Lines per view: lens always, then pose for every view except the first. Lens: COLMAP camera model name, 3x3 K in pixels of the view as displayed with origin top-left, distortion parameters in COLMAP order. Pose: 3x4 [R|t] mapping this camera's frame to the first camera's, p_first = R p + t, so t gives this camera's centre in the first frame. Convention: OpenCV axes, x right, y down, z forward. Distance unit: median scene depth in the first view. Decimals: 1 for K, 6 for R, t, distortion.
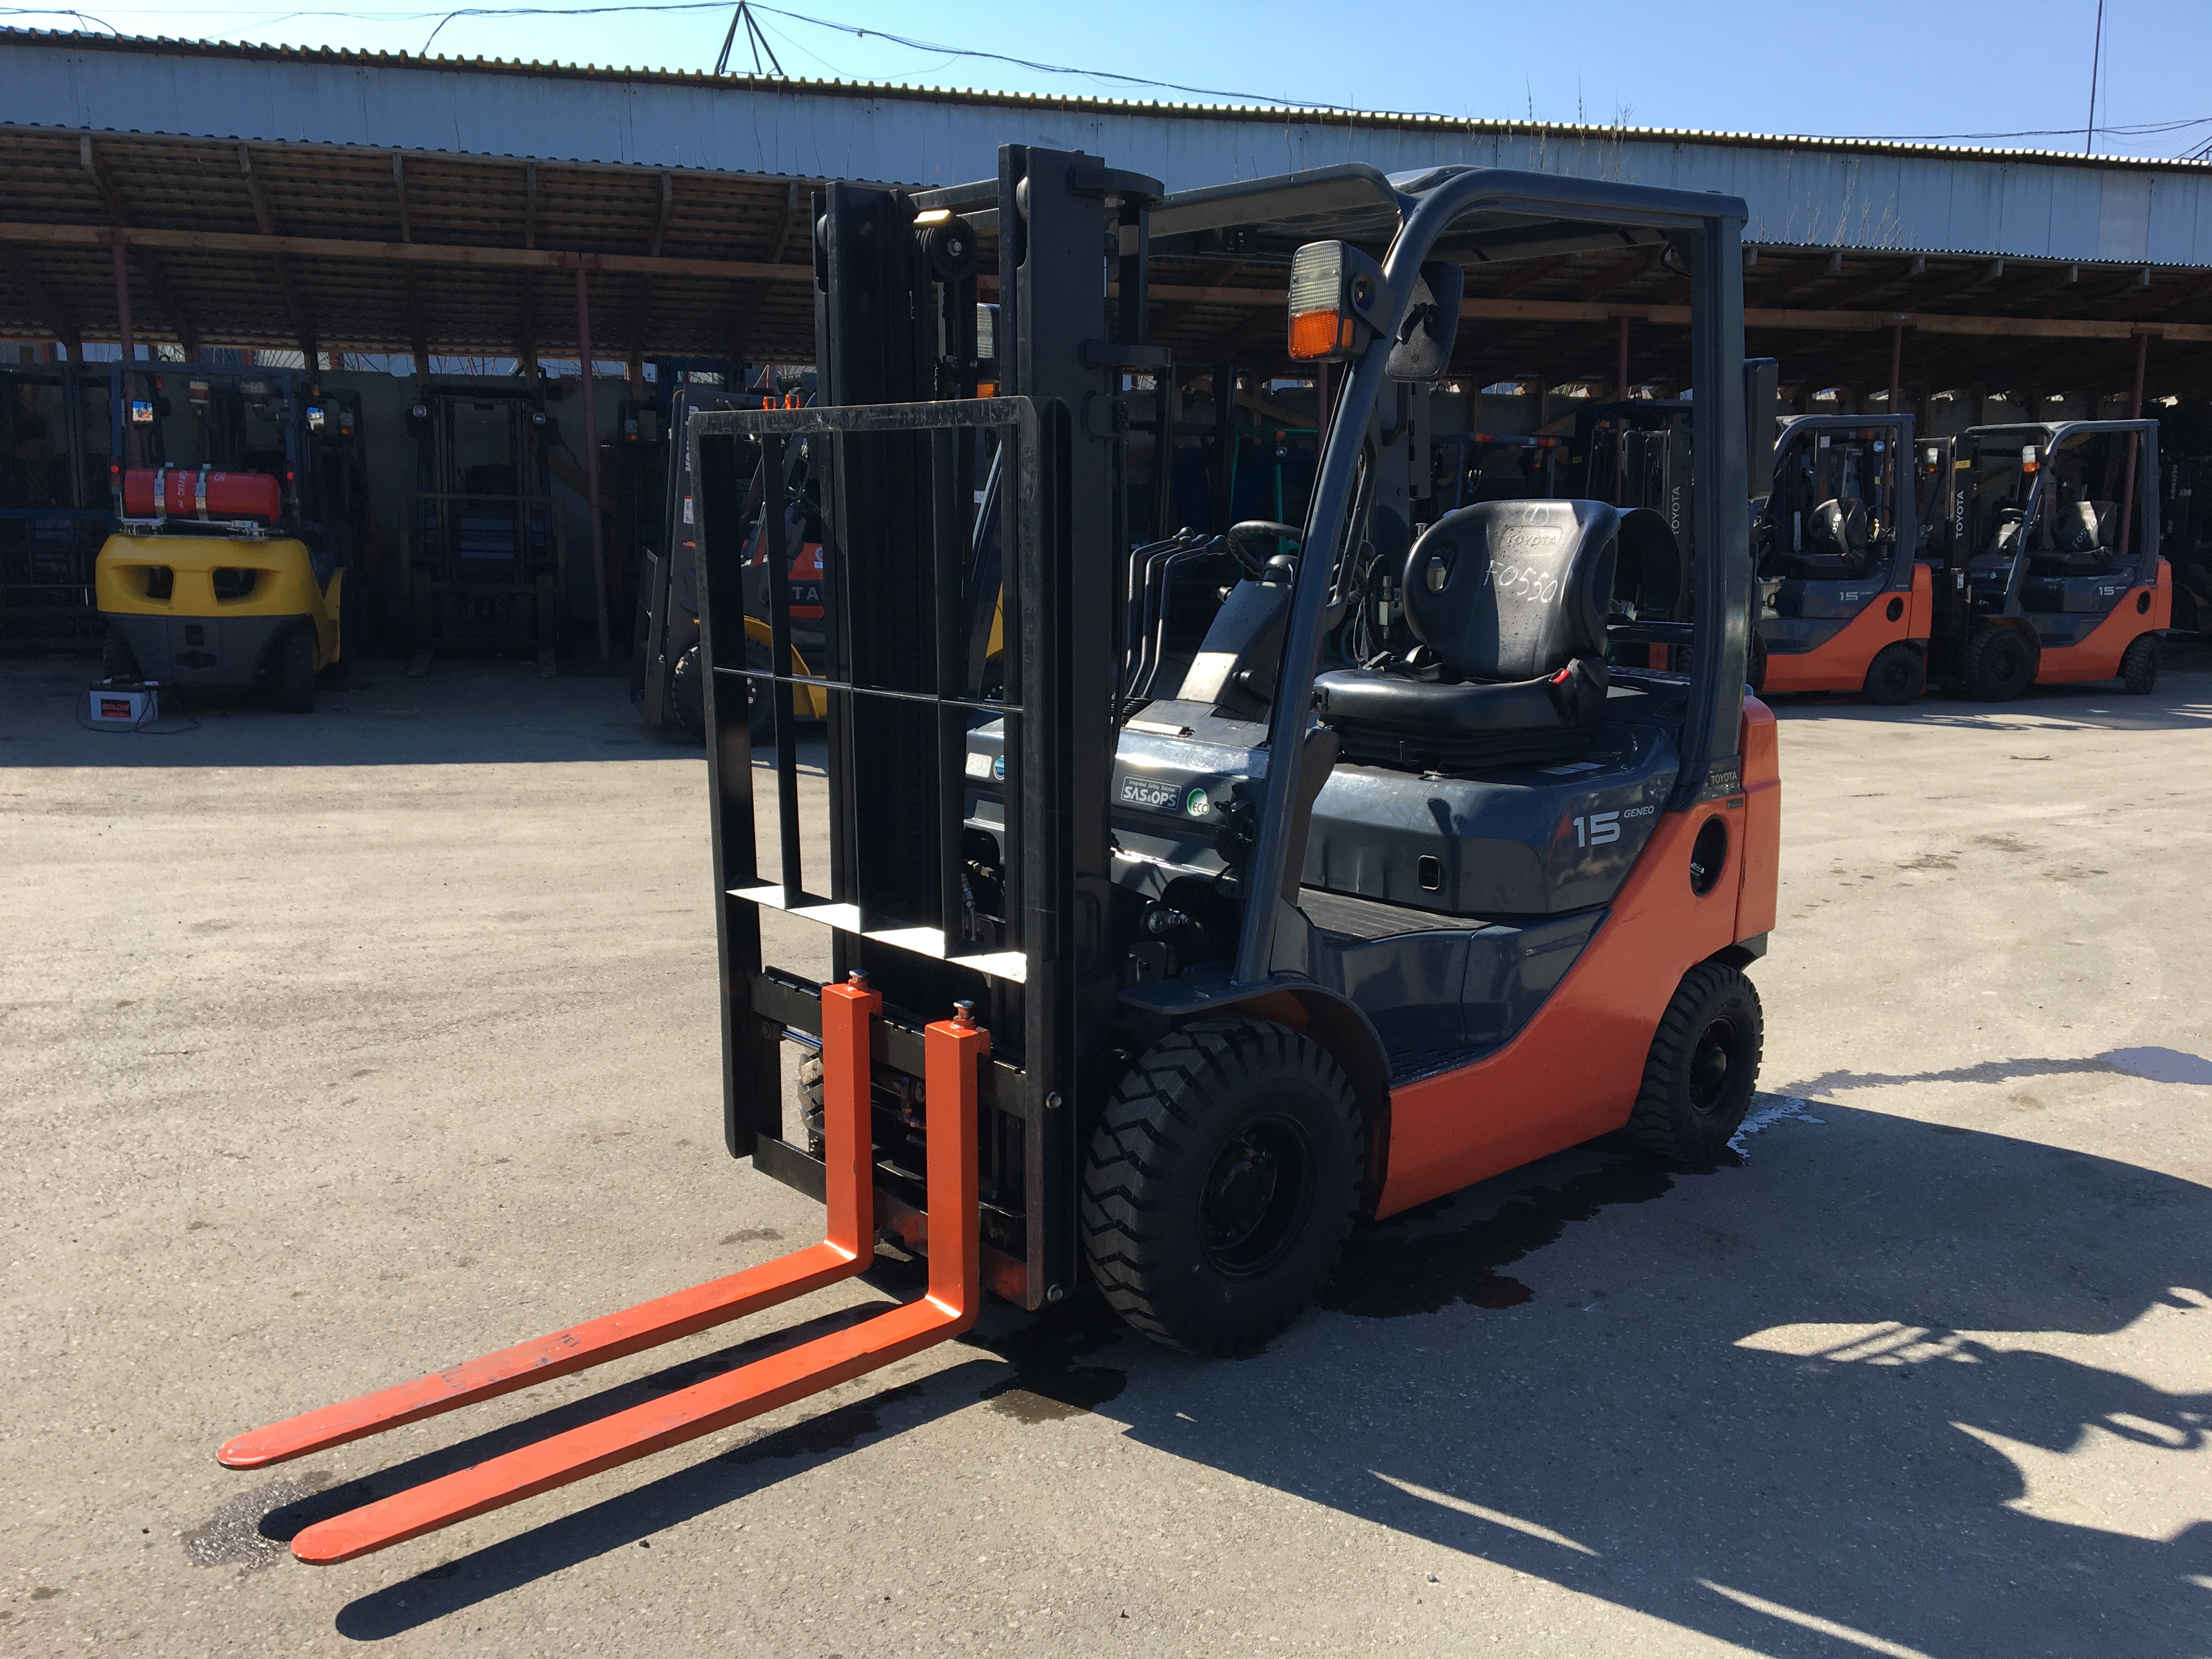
lens RADIAL K [[1855.2, 0, 1111.9], [0, 1855.2, 832.4], [0, 0, 1]] dist [0.081866, -0.111041]
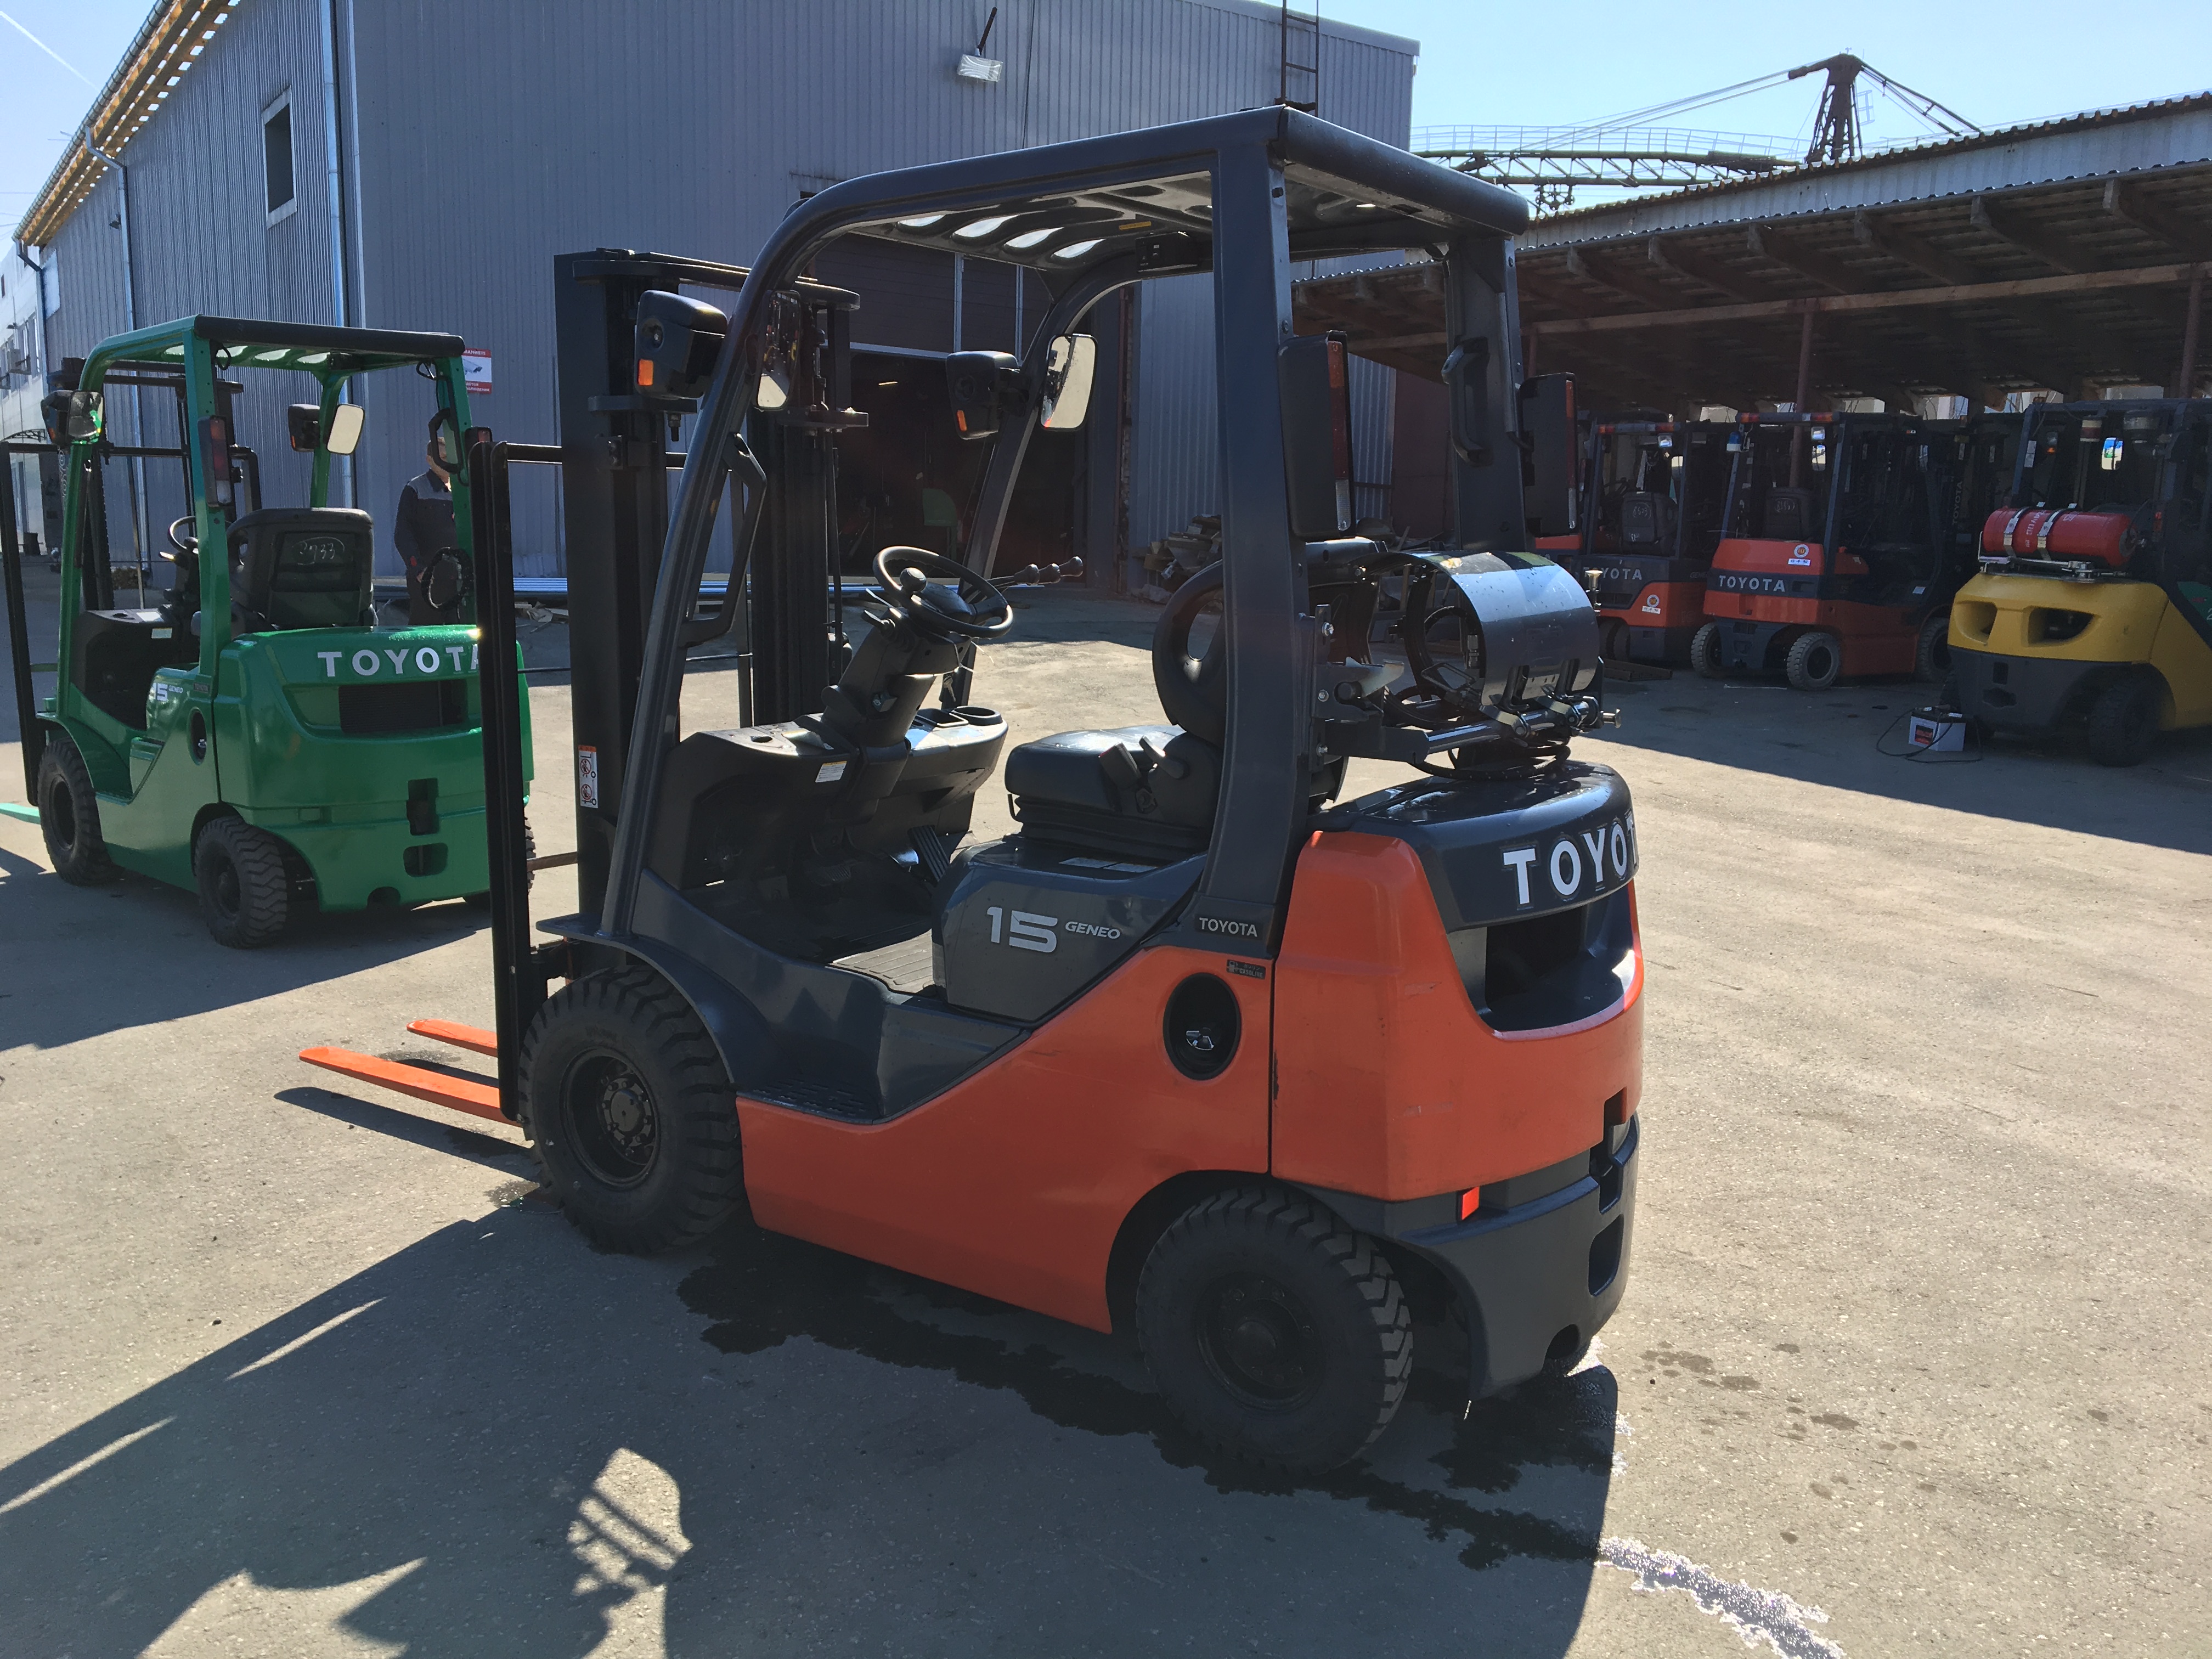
lens RADIAL K [[1855.2, 0, 1111.9], [0, 1855.2, 832.4], [0, 0, 1]] dist [0.081866, -0.111041]
pose [[0.243272, 0.164533, -0.955901, 1.059280], [-0.186935, 0.974985, 0.120244, -0.151538], [0.951774, 0.149440, 0.267944, 0.819874]]
